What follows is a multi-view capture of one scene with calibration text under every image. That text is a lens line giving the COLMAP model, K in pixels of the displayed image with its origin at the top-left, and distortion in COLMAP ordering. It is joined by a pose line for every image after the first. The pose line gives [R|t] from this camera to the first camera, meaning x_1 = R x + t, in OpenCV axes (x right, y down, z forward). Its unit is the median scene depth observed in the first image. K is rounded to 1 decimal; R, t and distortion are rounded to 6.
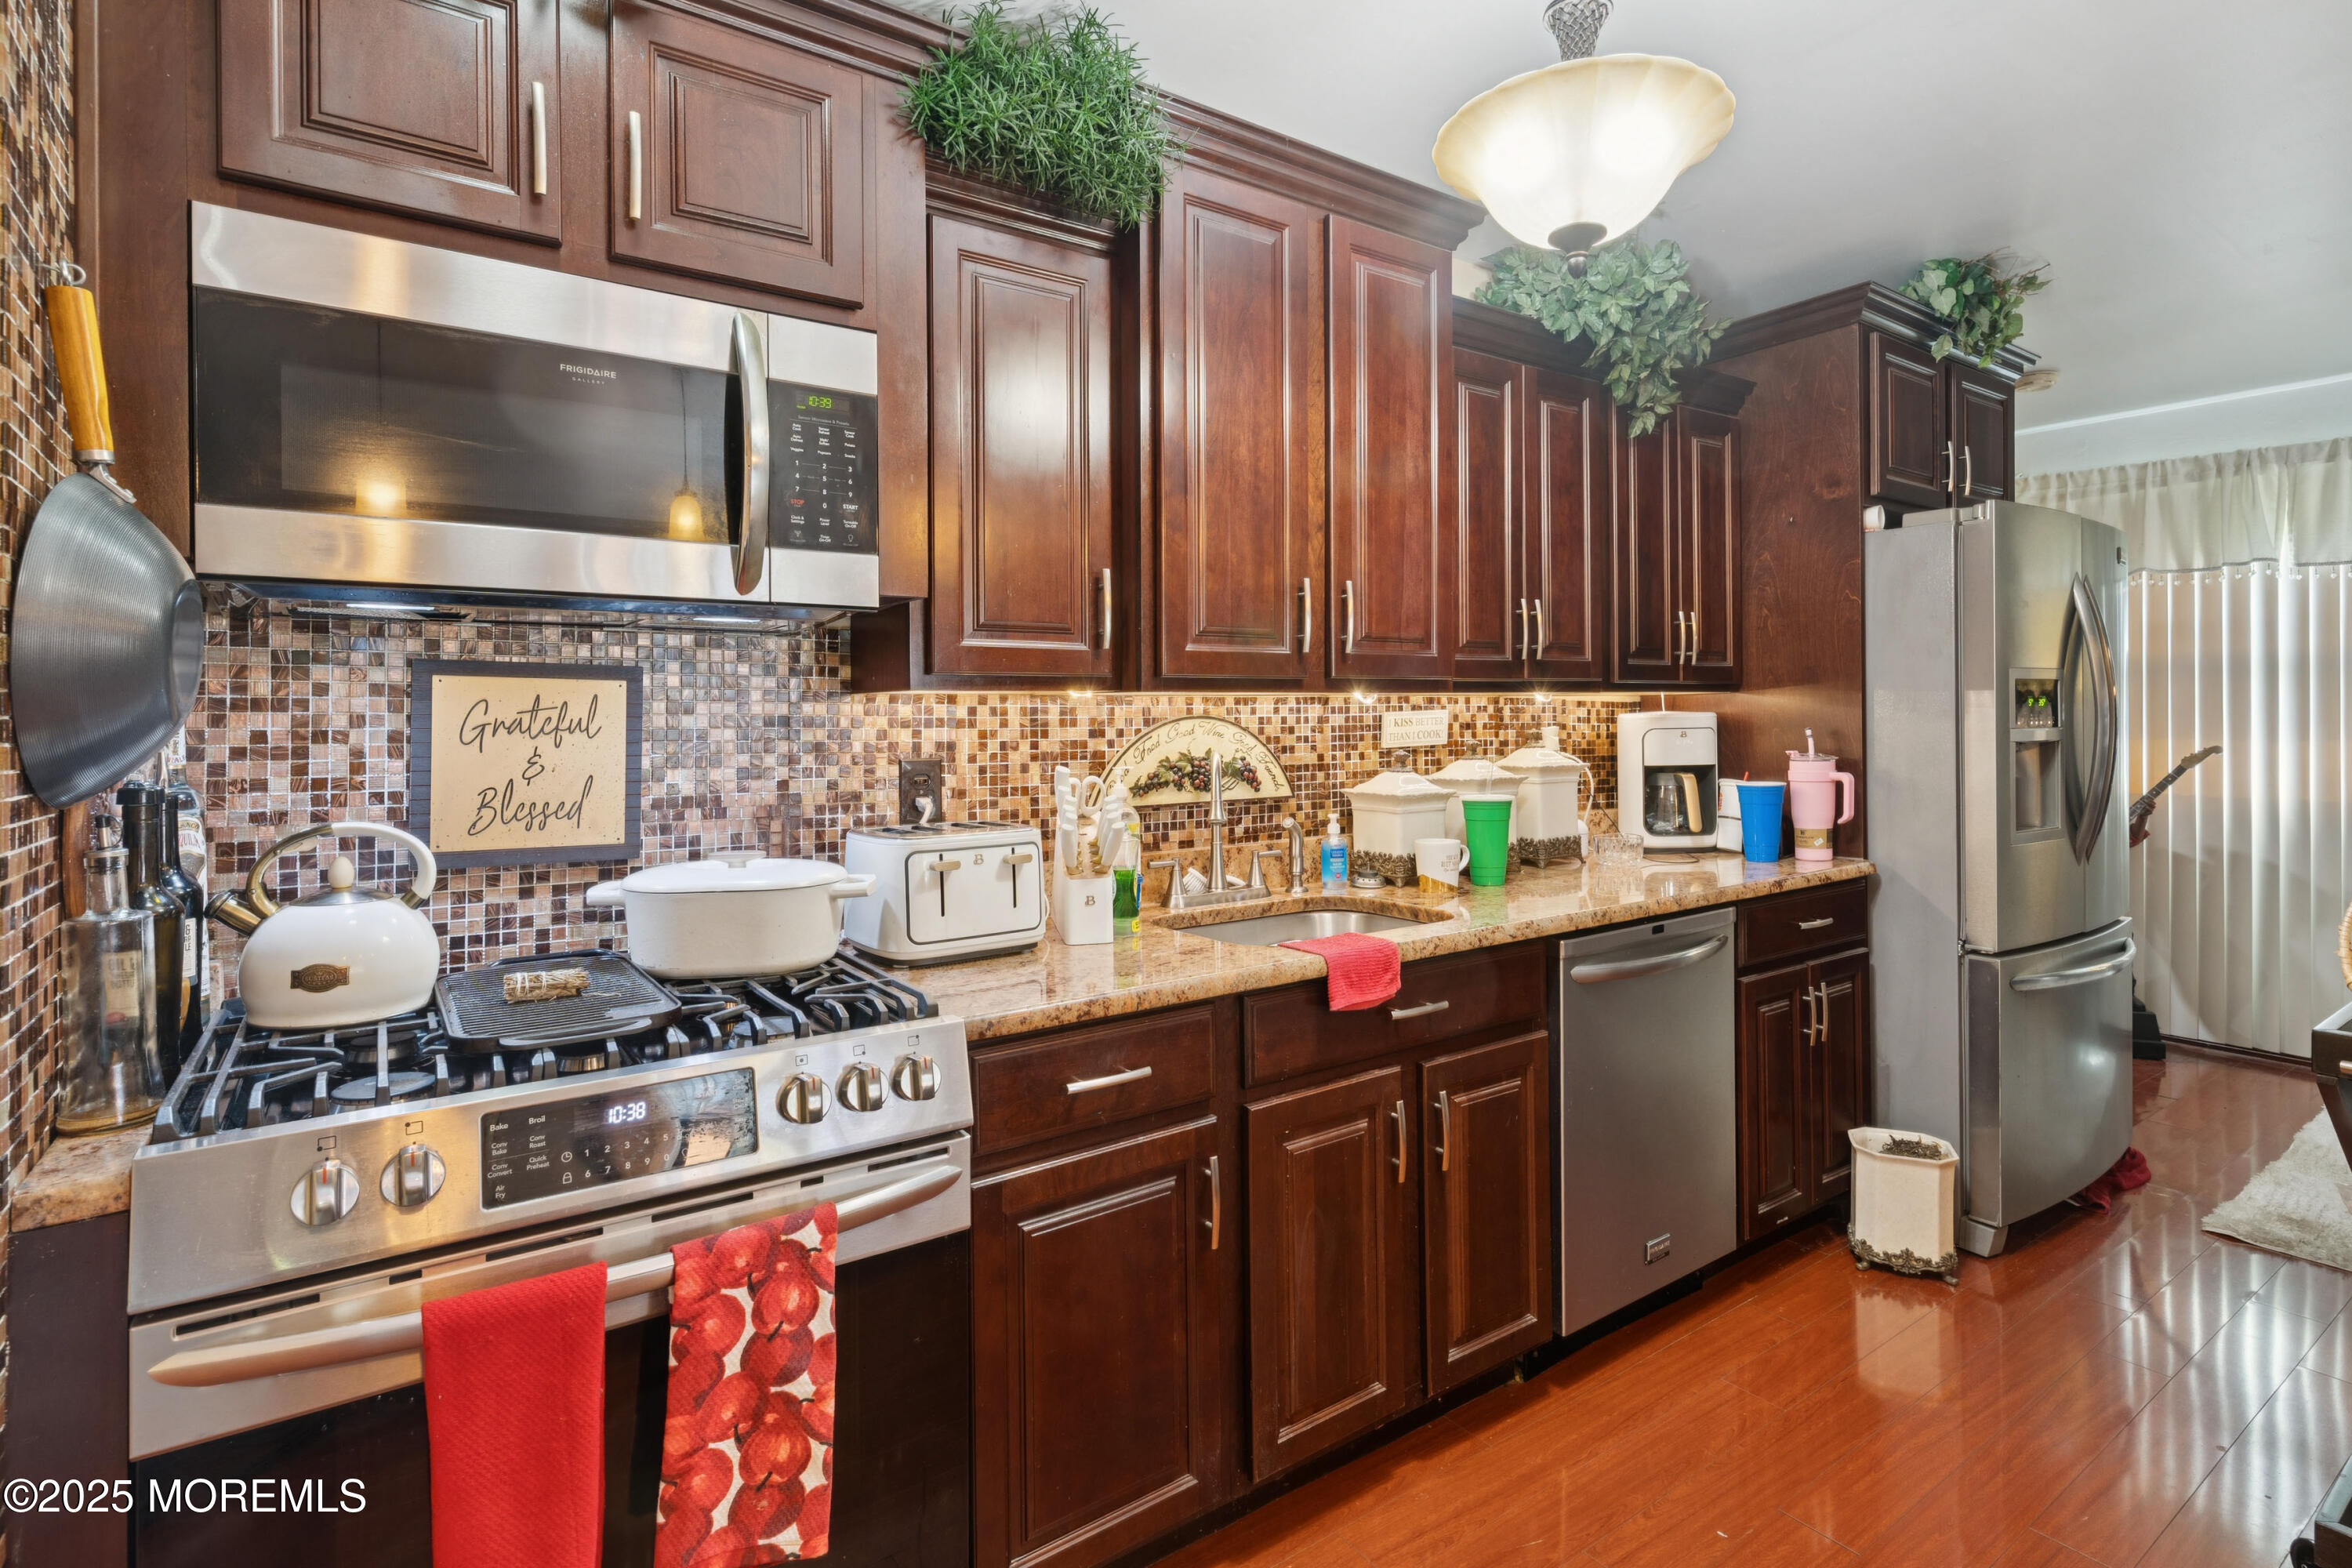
lens RADIAL K [[1158.1, 0, 1174.4], [0, 1158.1, 710.0], [0, 0, 1]] dist [0.001183, 0.000445]
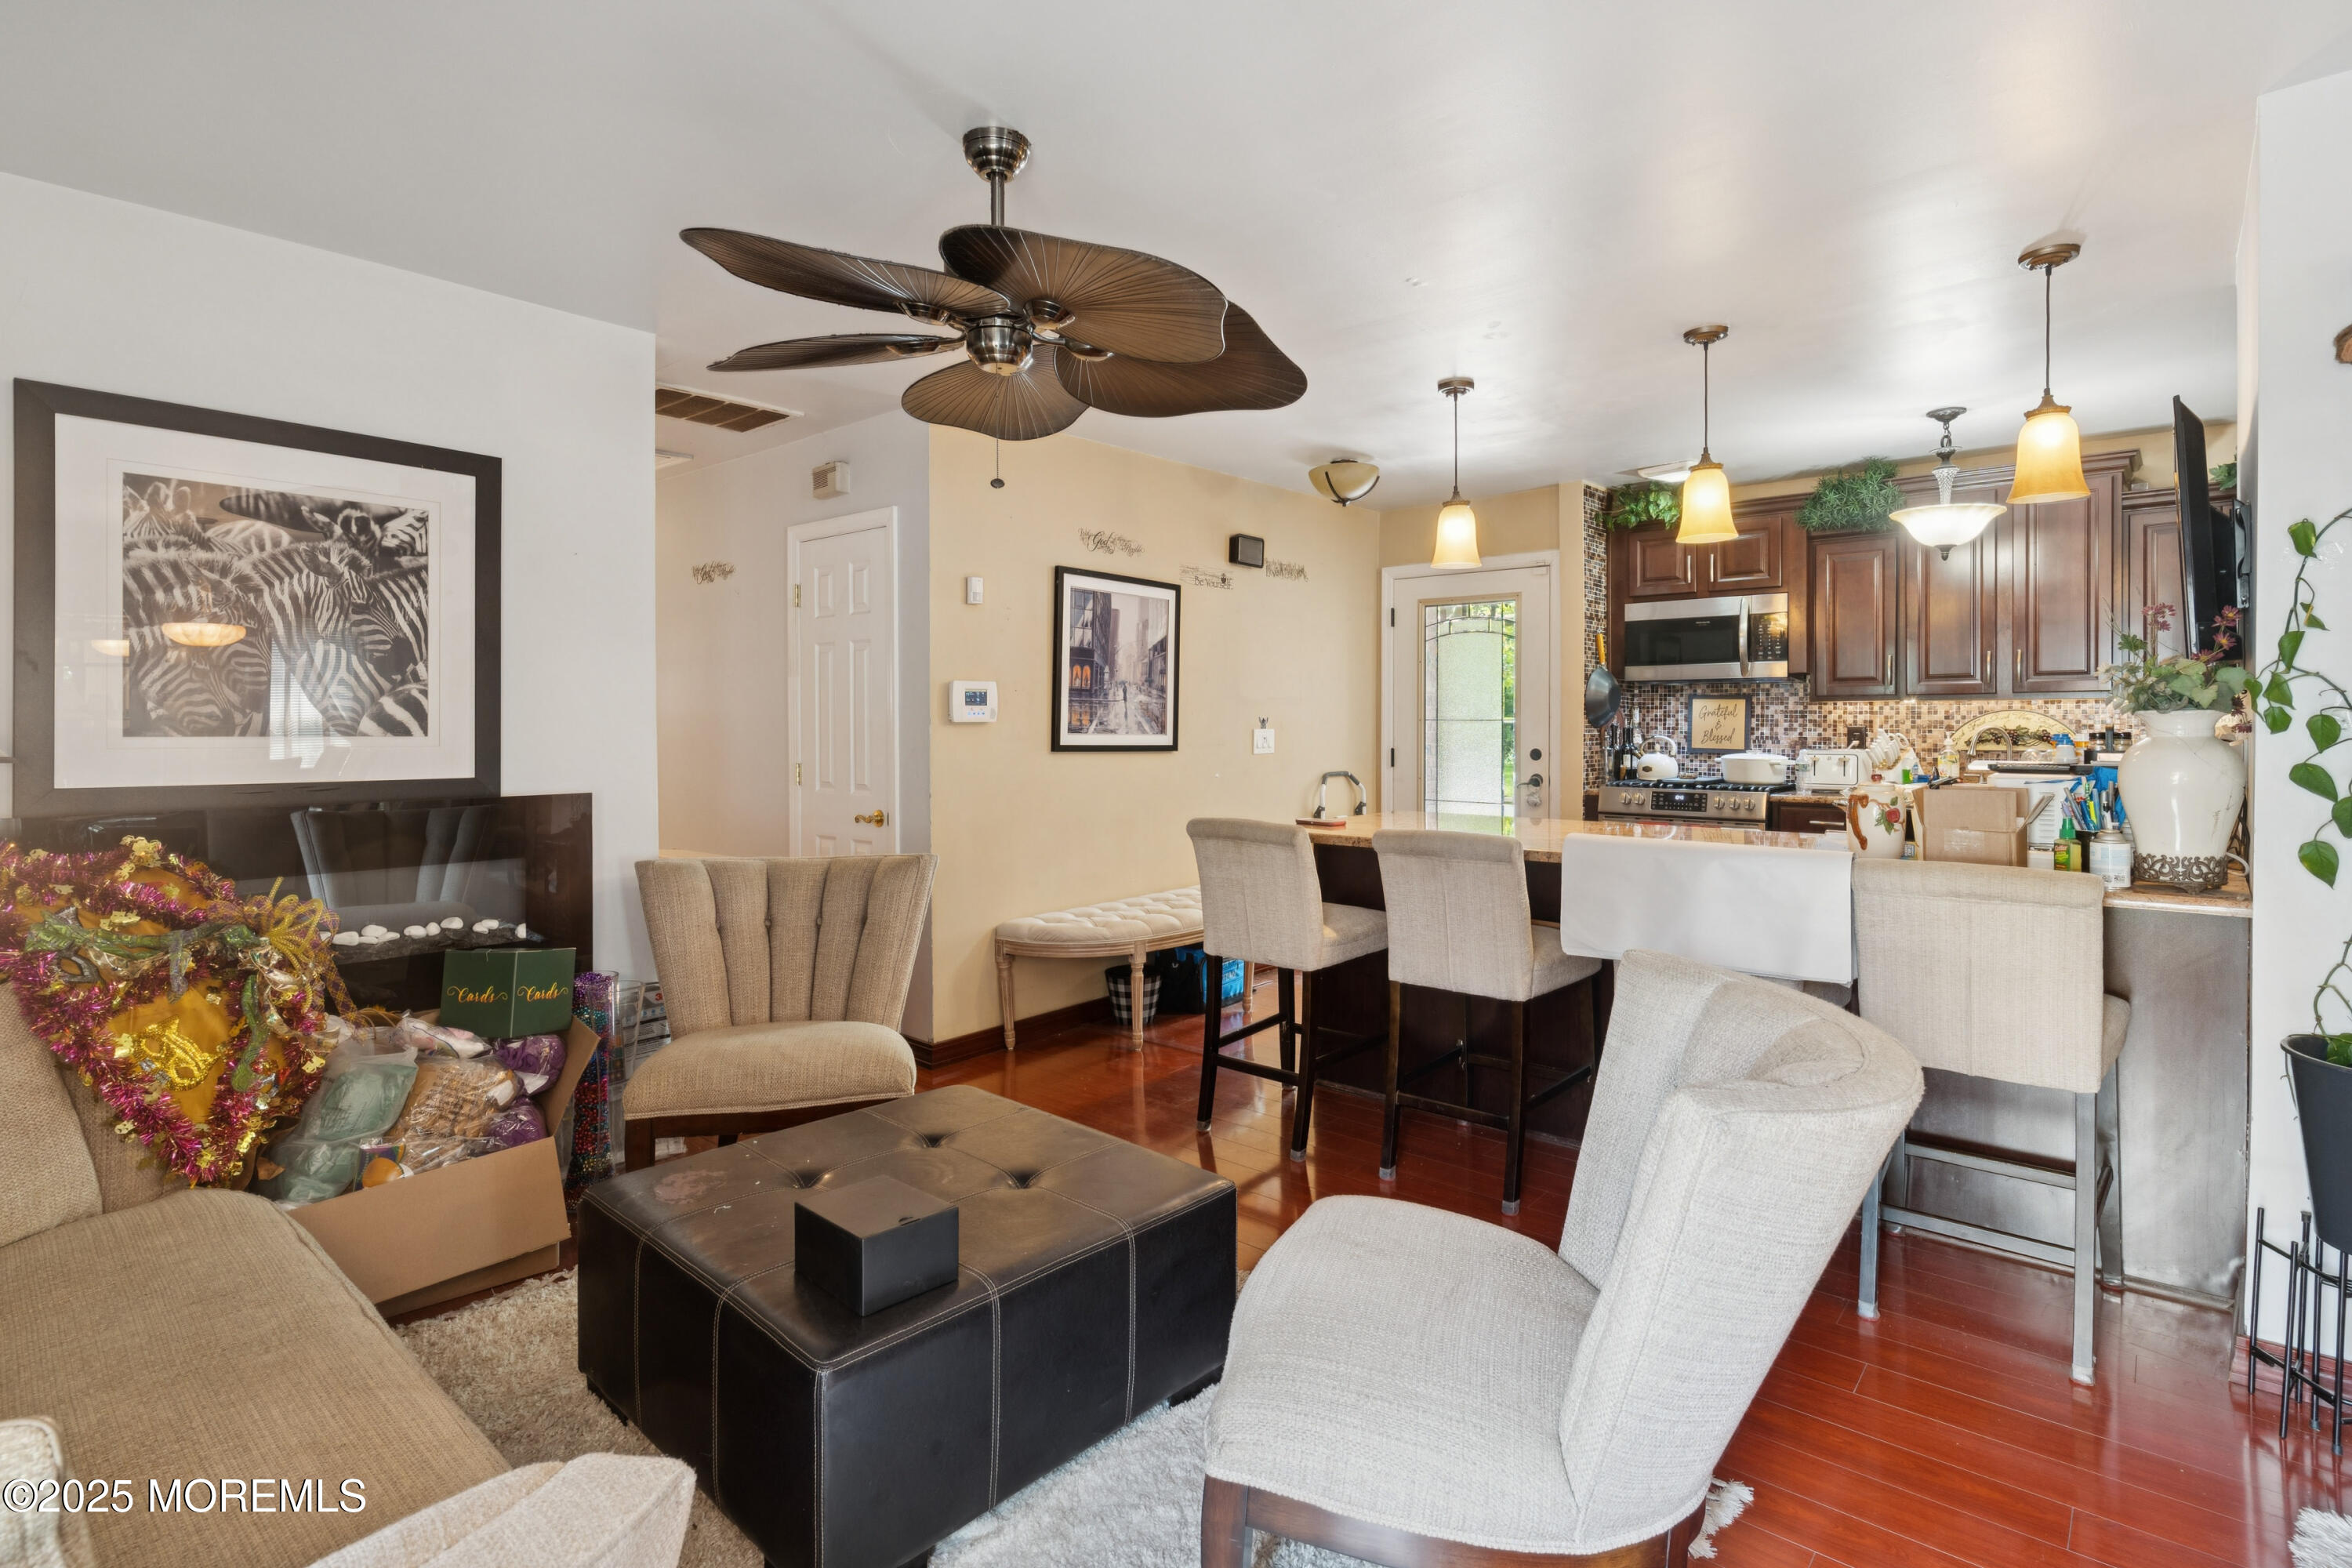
lens RADIAL K [[1157.1, 0, 1179.3], [0, 1157.1, 736.0], [0, 0, 1]] dist [-0.000702, -0.001643]
pose [[0.243323, 0.020602, -0.969726, 1.906555], [0.008178, 0.999695, 0.023291, -0.009862], [0.969911, -0.013598, 0.243081, -1.114003]]
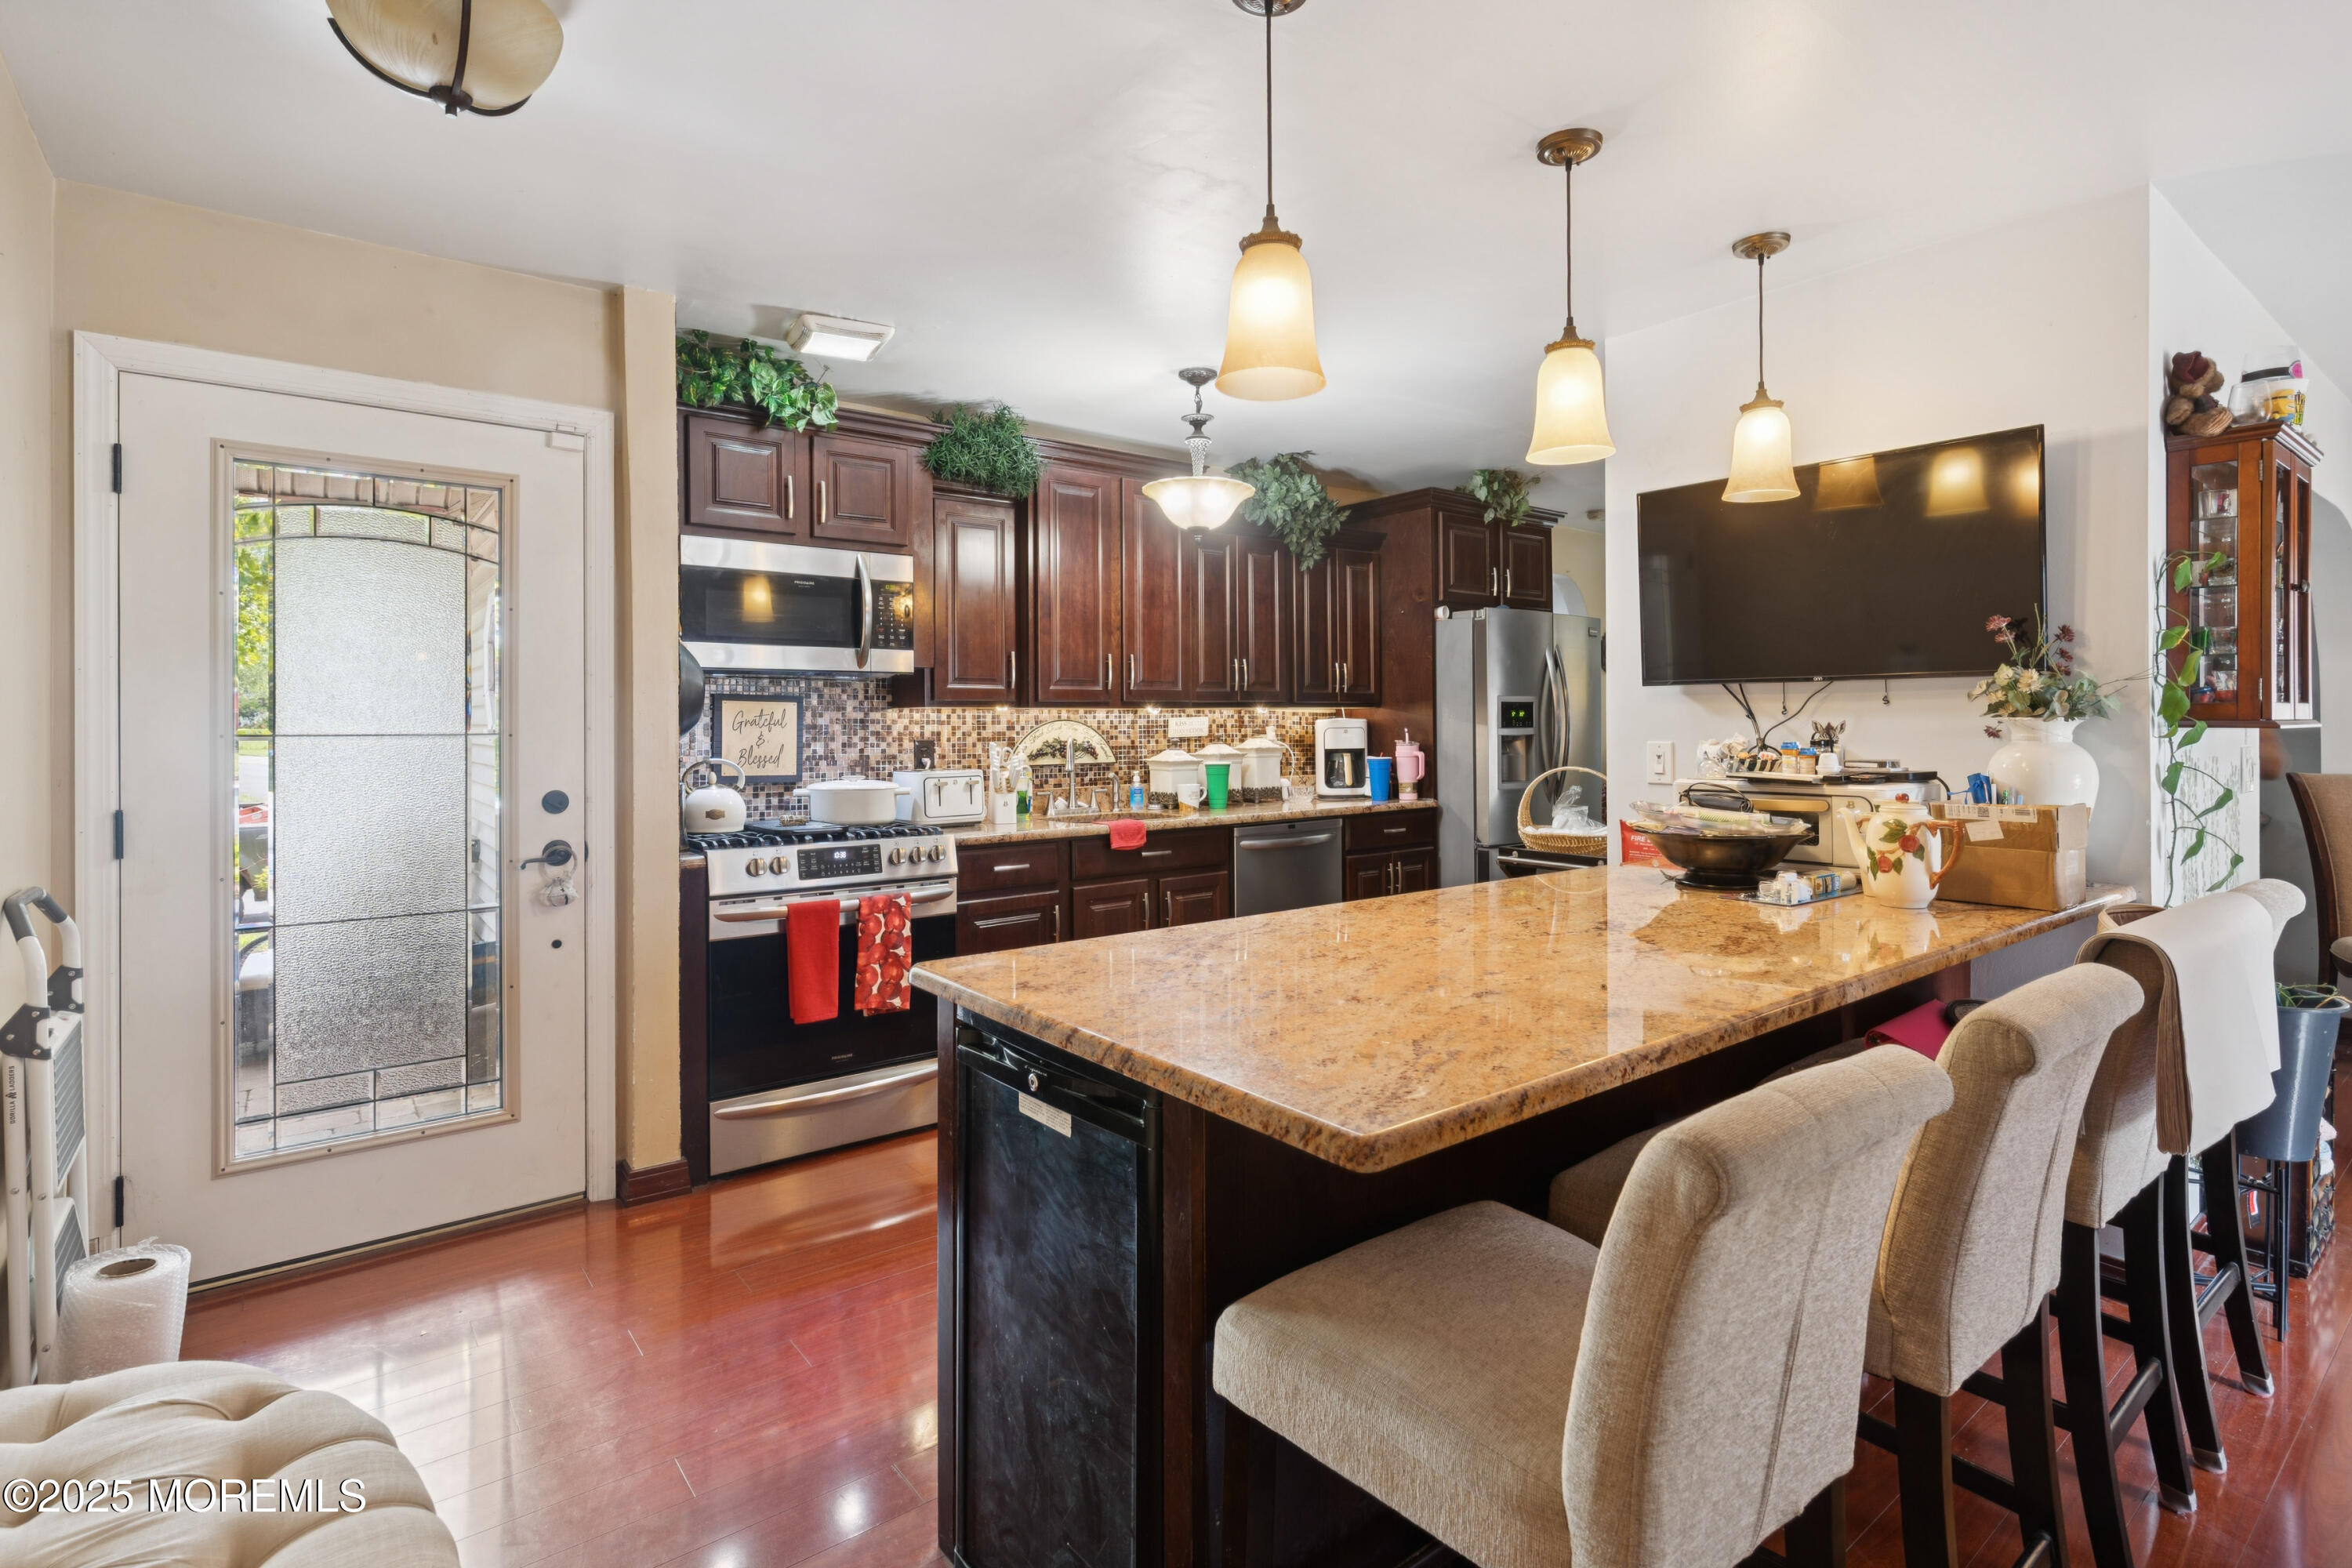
lens RADIAL K [[1157.1, 0, 1179.3], [0, 1157.1, 736.0], [0, 0, 1]] dist [-0.000702, -0.001643]
pose [[0.998225, 0.002037, 0.059516, 0.110054], [-0.003004, 0.999865, 0.016167, 0.000688], [-0.059475, -0.016317, 0.998096, -1.058165]]
